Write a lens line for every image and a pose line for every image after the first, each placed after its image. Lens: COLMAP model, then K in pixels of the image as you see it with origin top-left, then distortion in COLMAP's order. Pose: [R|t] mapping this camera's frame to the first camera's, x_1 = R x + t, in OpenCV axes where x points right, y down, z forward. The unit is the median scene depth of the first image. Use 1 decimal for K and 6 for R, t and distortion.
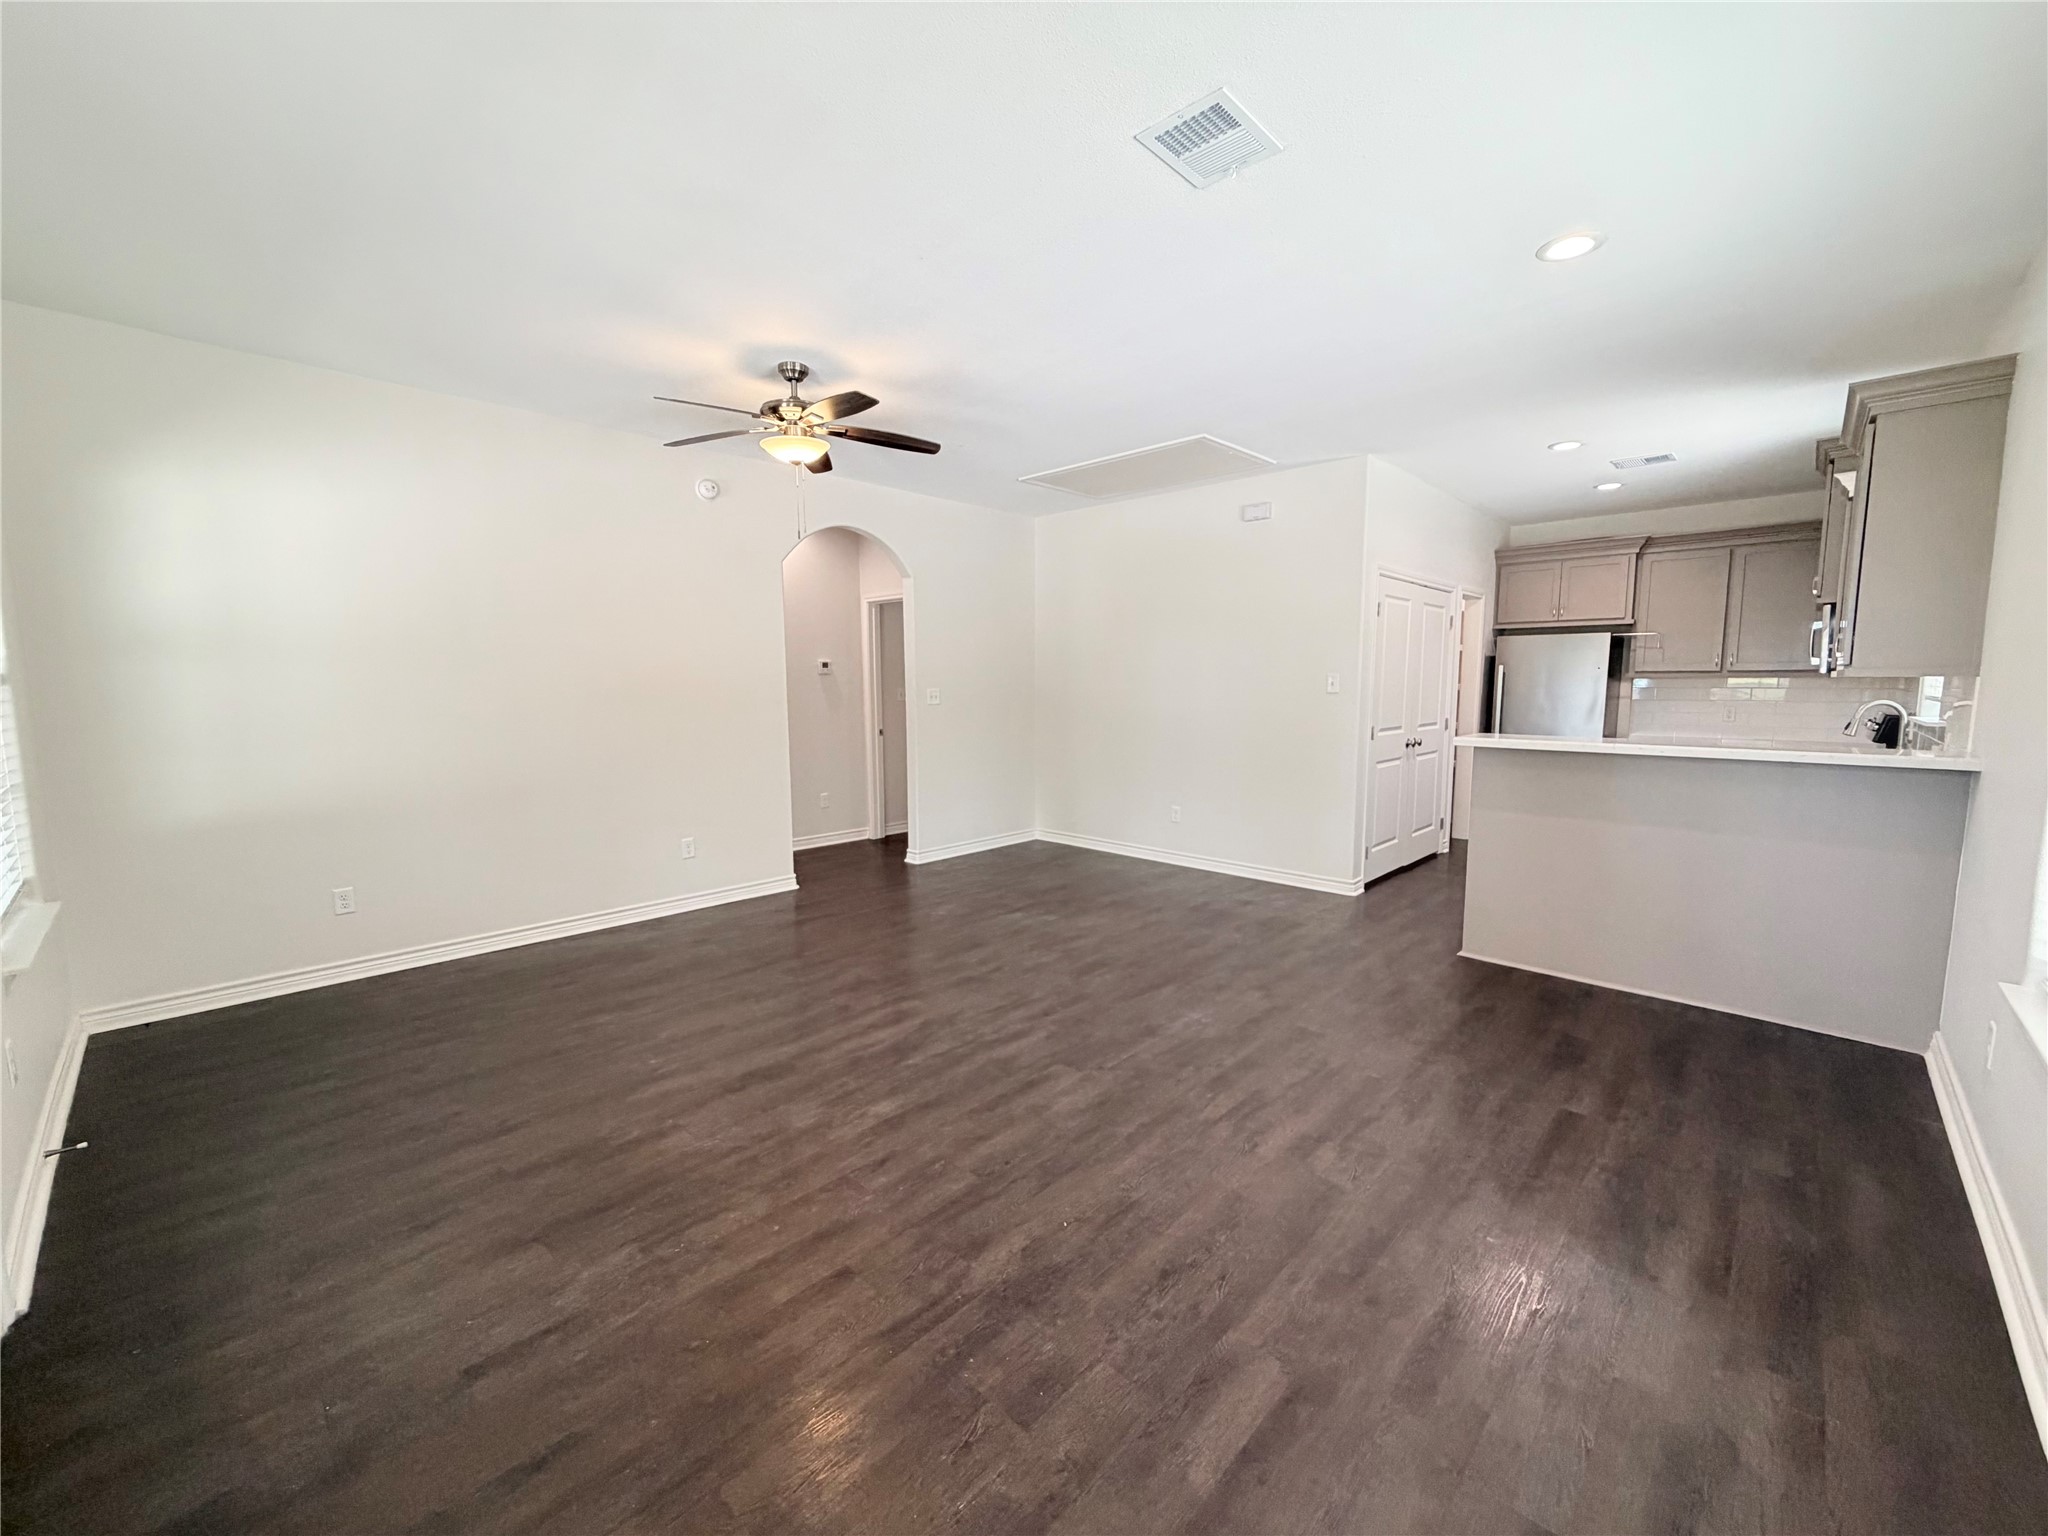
lens RADIAL K [[816.9, 0, 1024.0], [0, 816.9, 768.0], [0, 0, 1]] dist [0.001657, -0.000326]
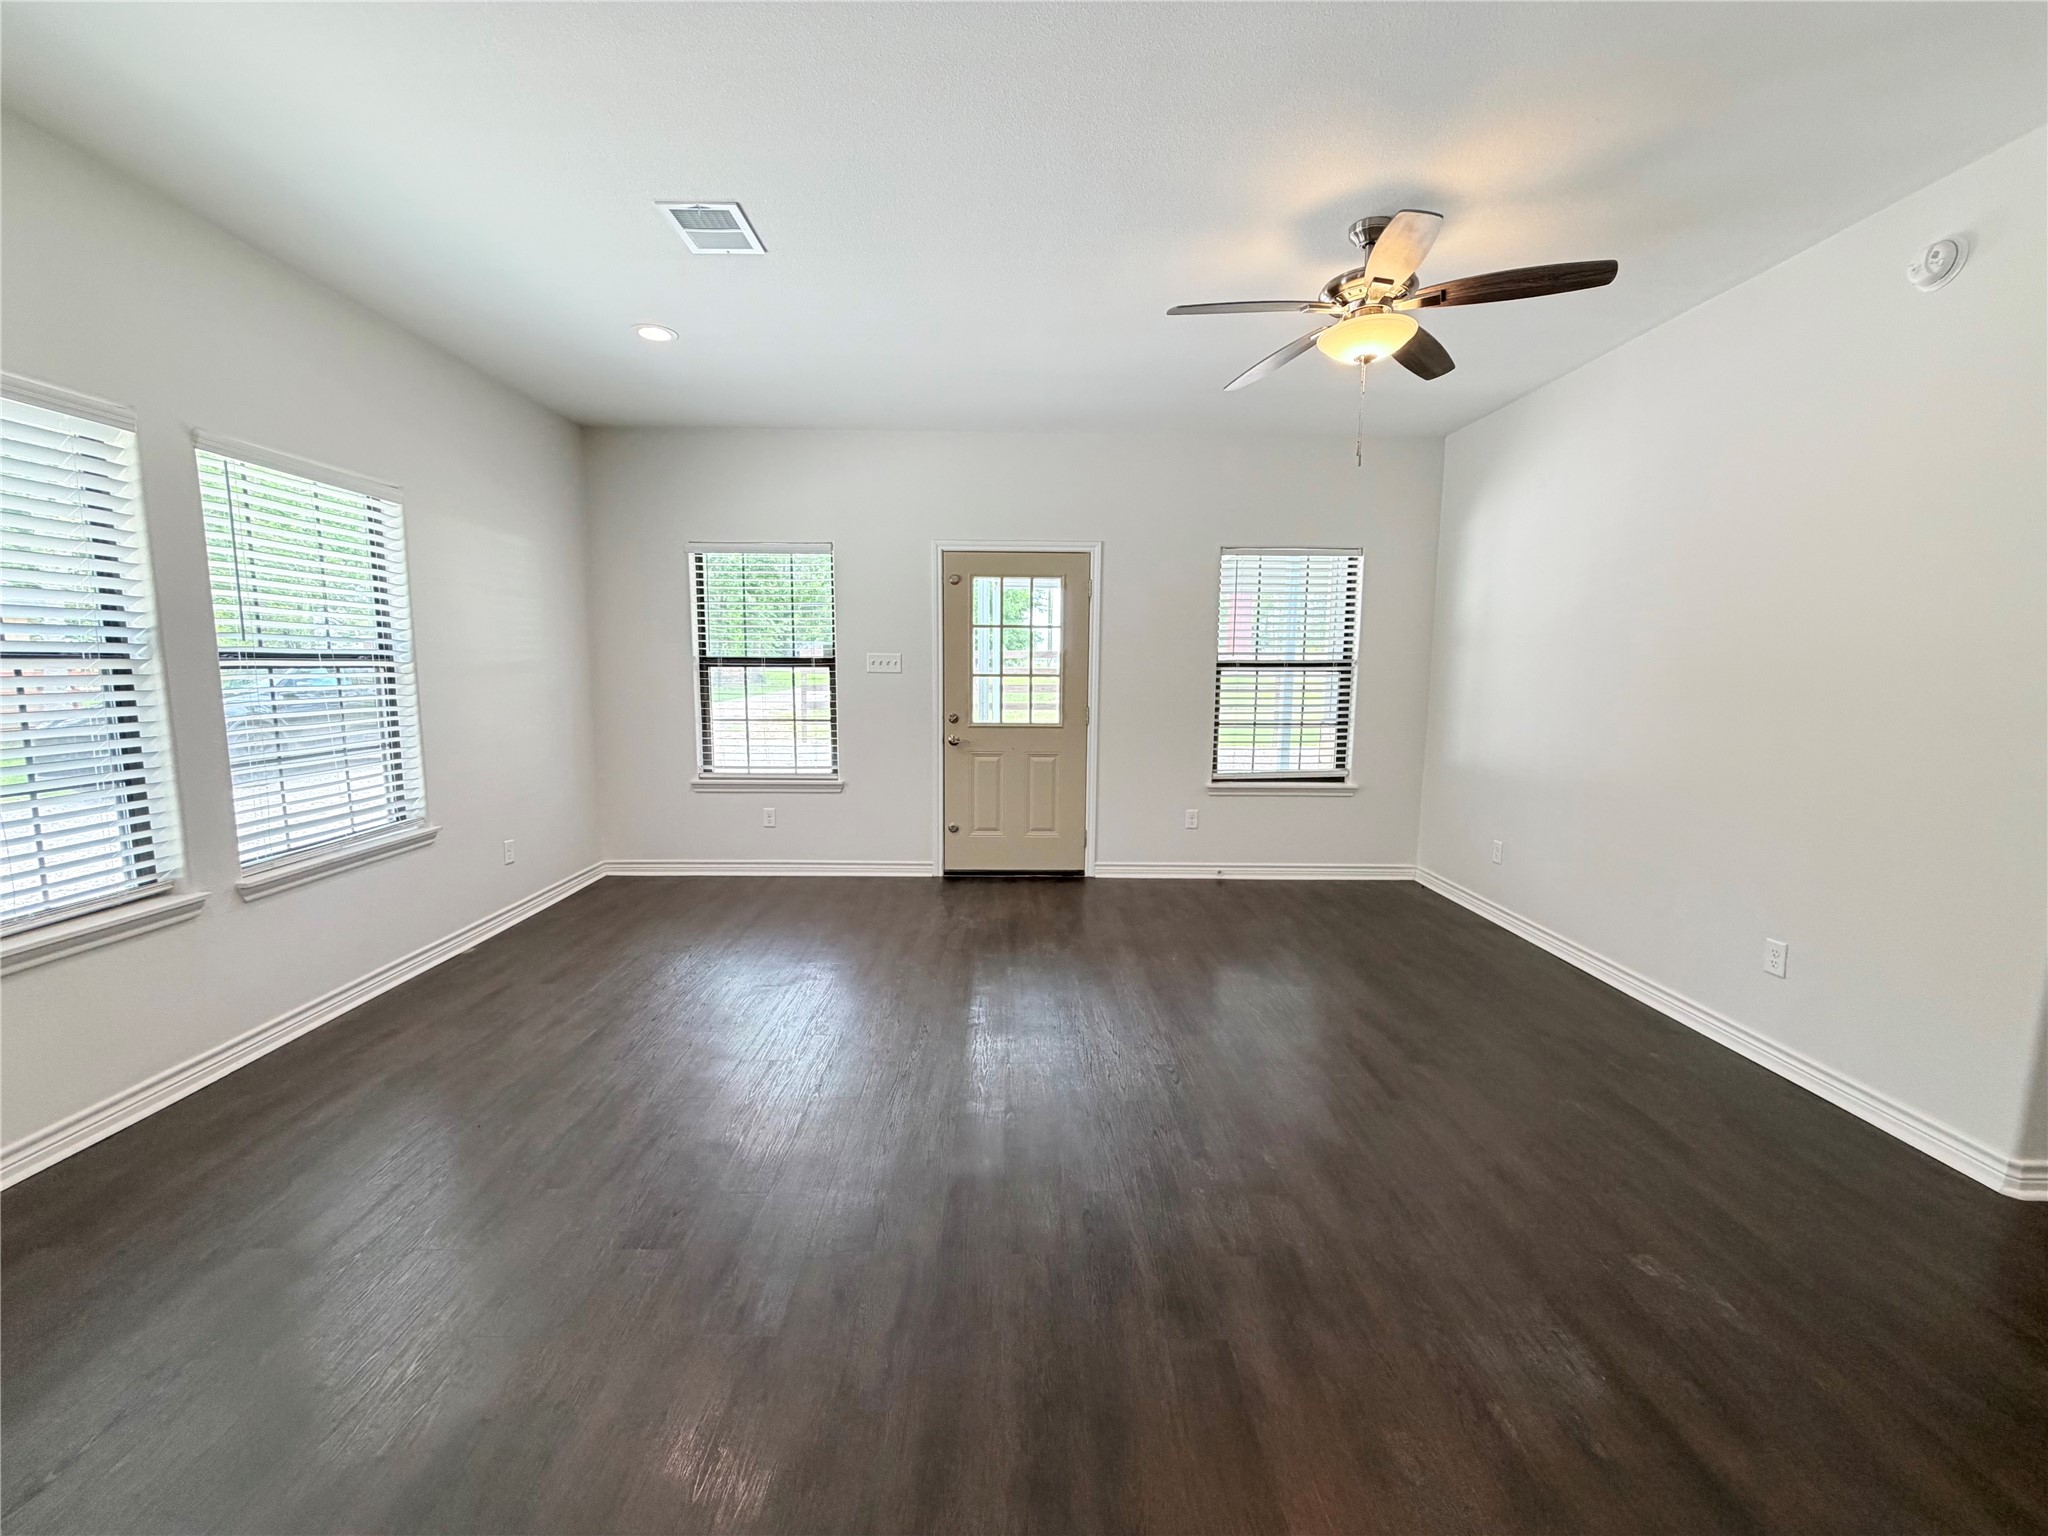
lens RADIAL K [[812.9, 0, 1024.0], [0, 812.9, 768.0], [0, 0, 1]] dist [0.002701, 0.000159]
pose [[-0.711841, 0.084732, -0.697210, 0.548458], [-0.082712, 0.975675, 0.203022, -0.164461], [0.697453, 0.202187, -0.687517, 1.555353]]
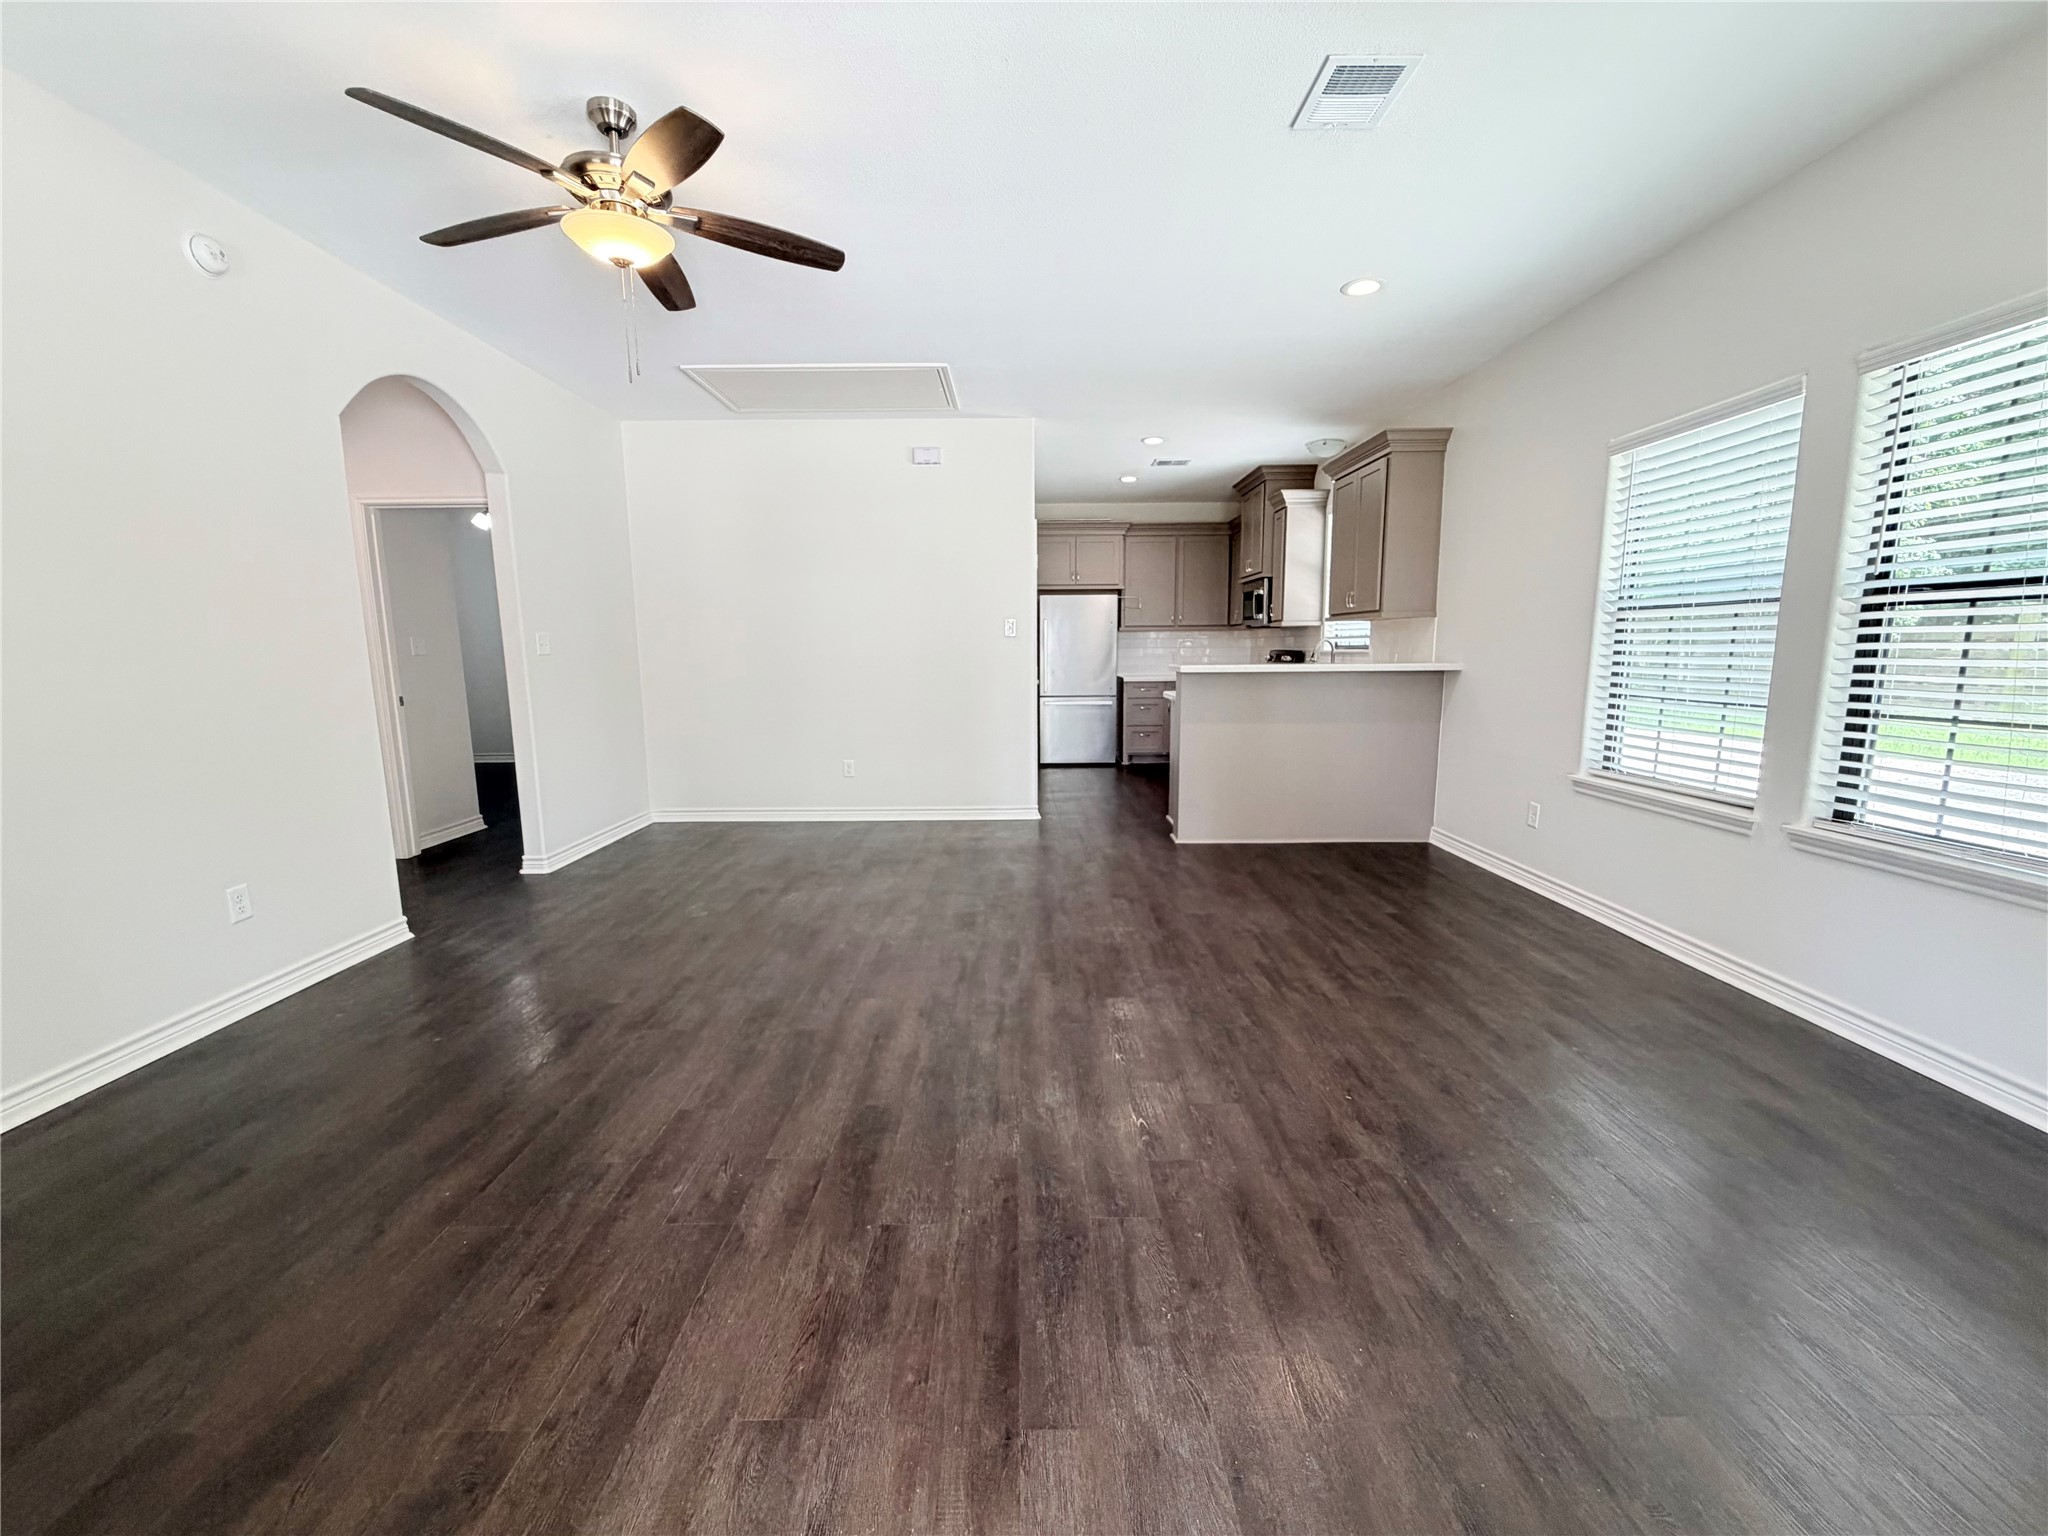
lens RADIAL K [[812.9, 0, 1024.0], [0, 812.9, 768.0], [0, 0, 1]] dist [0.002701, 0.000159]
pose [[0.717778, -0.106006, 0.688155, -0.617343], [0.080528, 0.994349, 0.069179, 0.014481], [-0.691599, 0.005760, 0.722259, 0.343076]]
